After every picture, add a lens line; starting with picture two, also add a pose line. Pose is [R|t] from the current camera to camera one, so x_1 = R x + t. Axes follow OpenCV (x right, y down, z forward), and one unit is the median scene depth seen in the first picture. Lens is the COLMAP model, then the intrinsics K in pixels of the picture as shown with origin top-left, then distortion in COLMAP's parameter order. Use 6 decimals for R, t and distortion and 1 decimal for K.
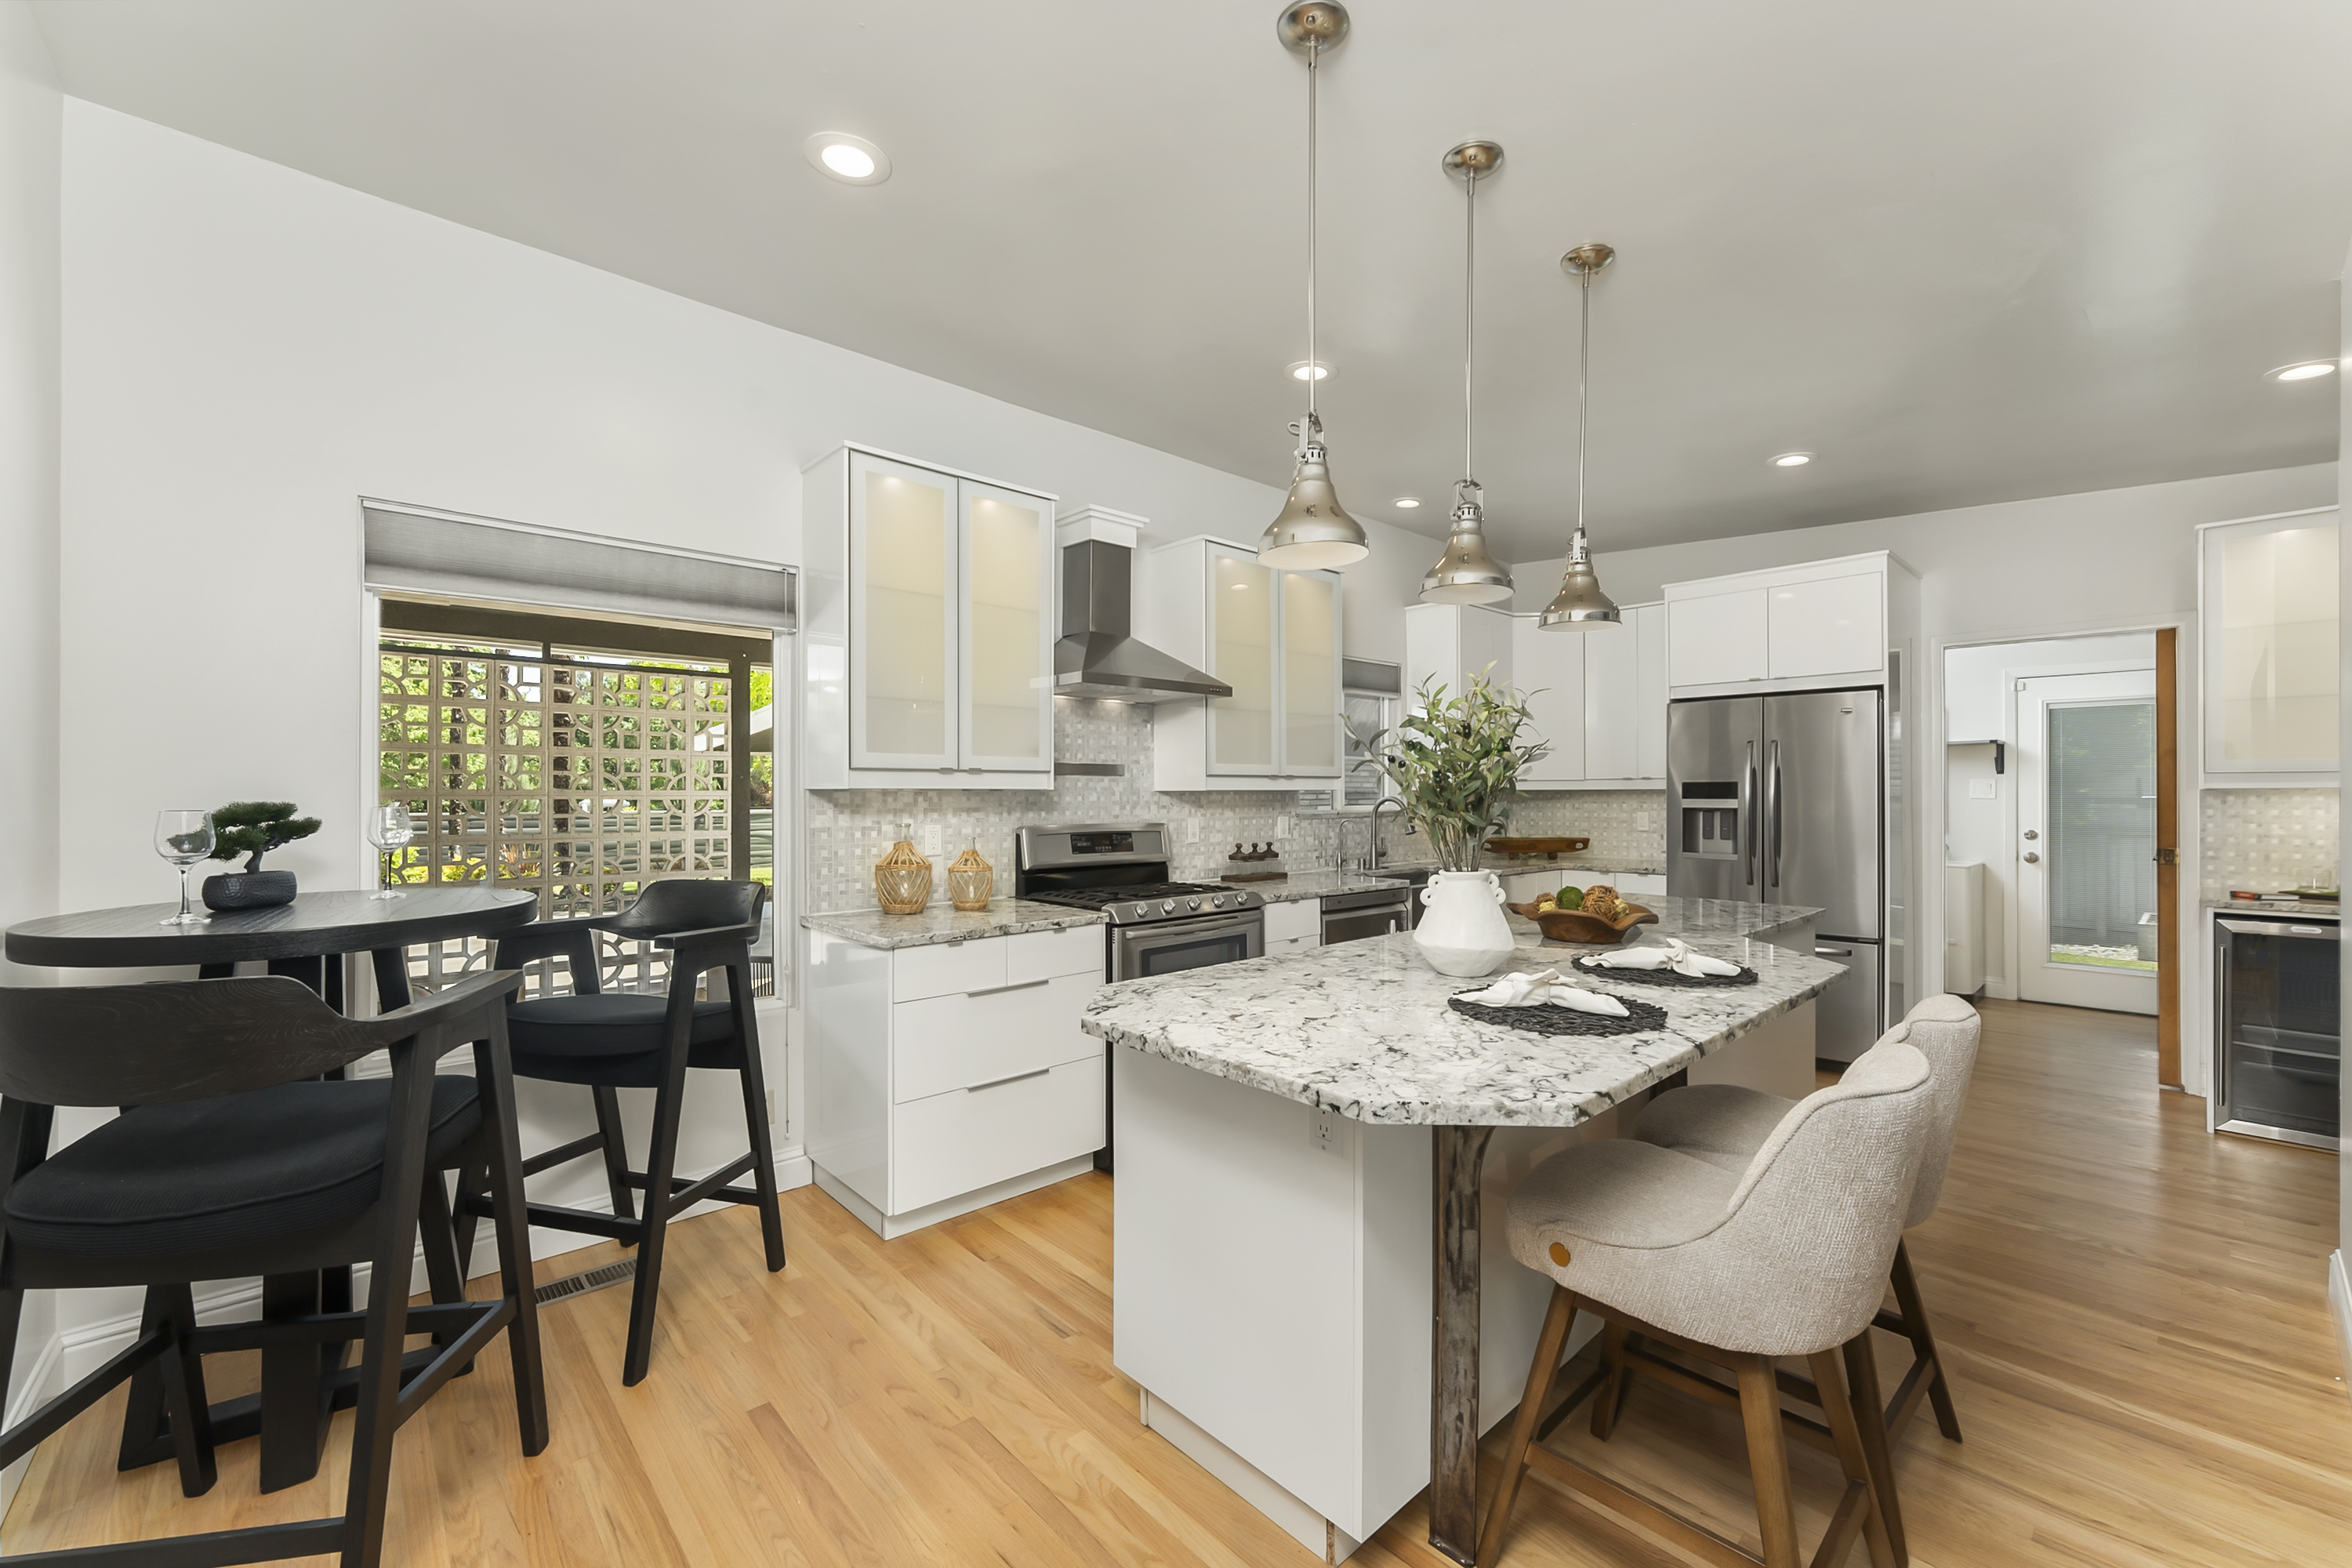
lens RADIAL K [[938.5, 0, 1170.1], [0, 938.5, 789.9], [0, 0, 1]] dist [0.001058, -0.000688]
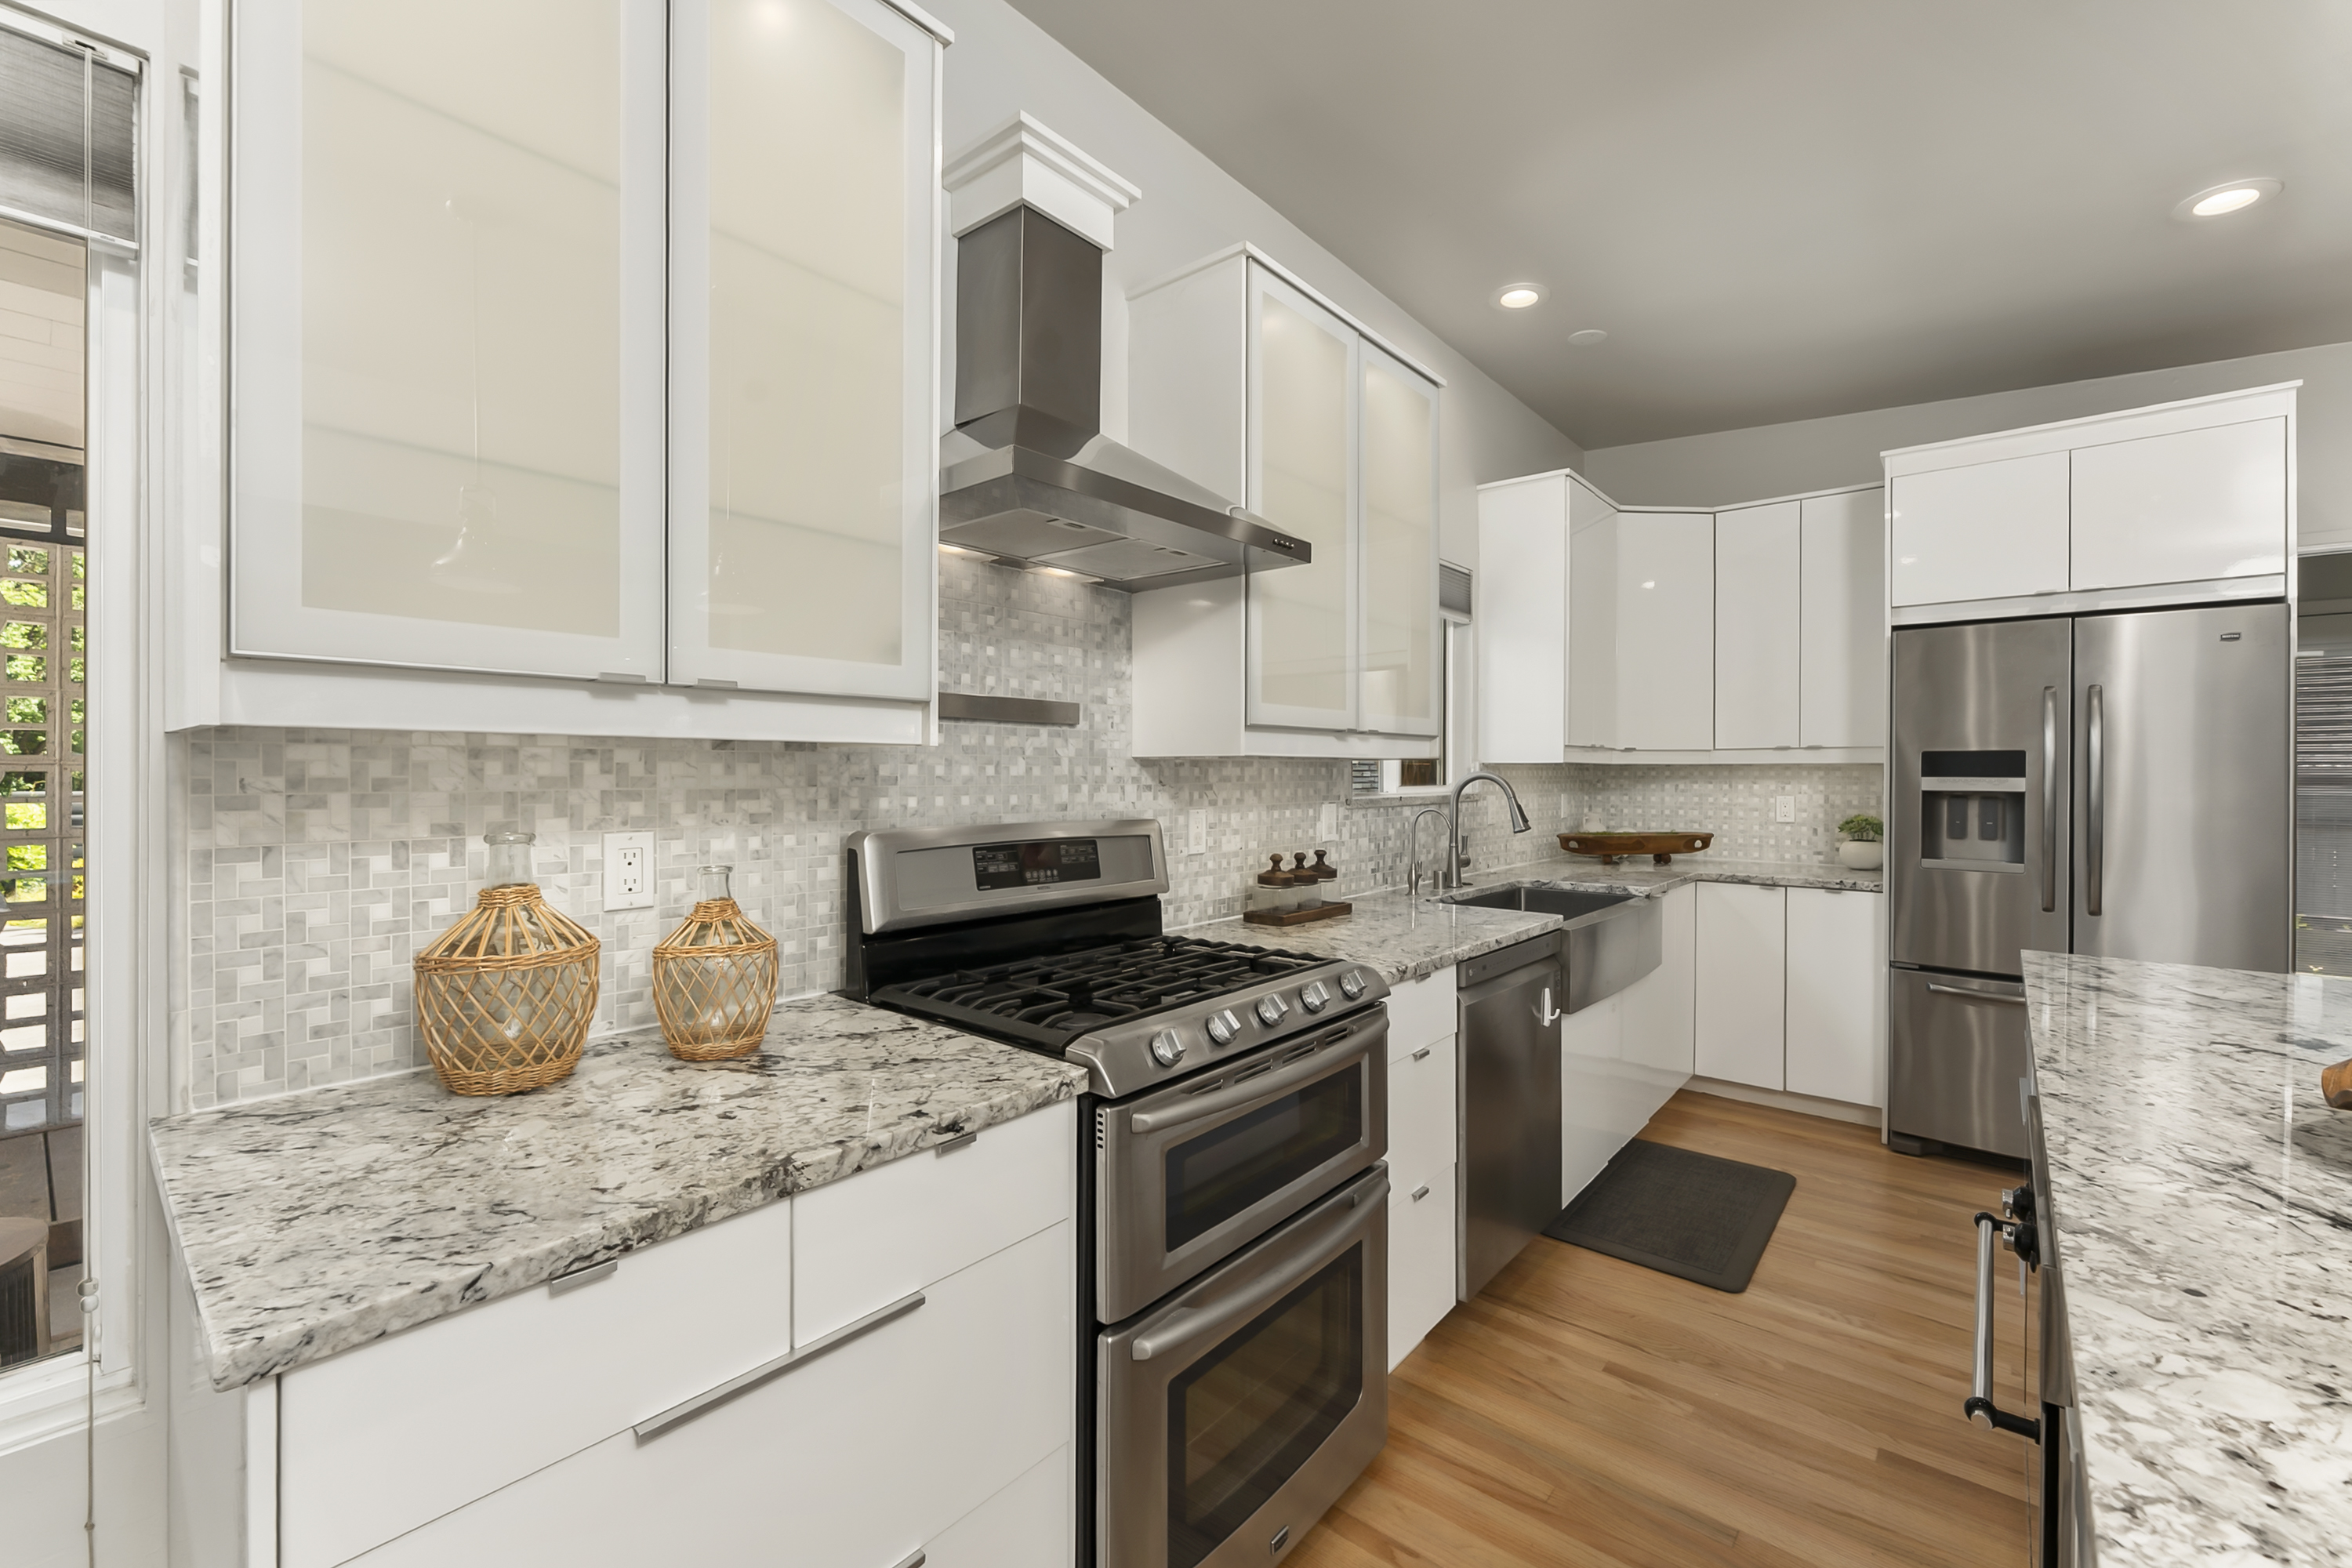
lens RADIAL K [[970.8, 0, 1178.7], [0, 970.8, 772.1], [0, 0, 1]] dist [0.000492, -0.000853]
pose [[0.991288, 0.005263, 0.131604, -0.071708], [-0.005870, 0.999974, 0.004227, 0.008171], [-0.131579, -0.004962, 0.991293, 0.536327]]
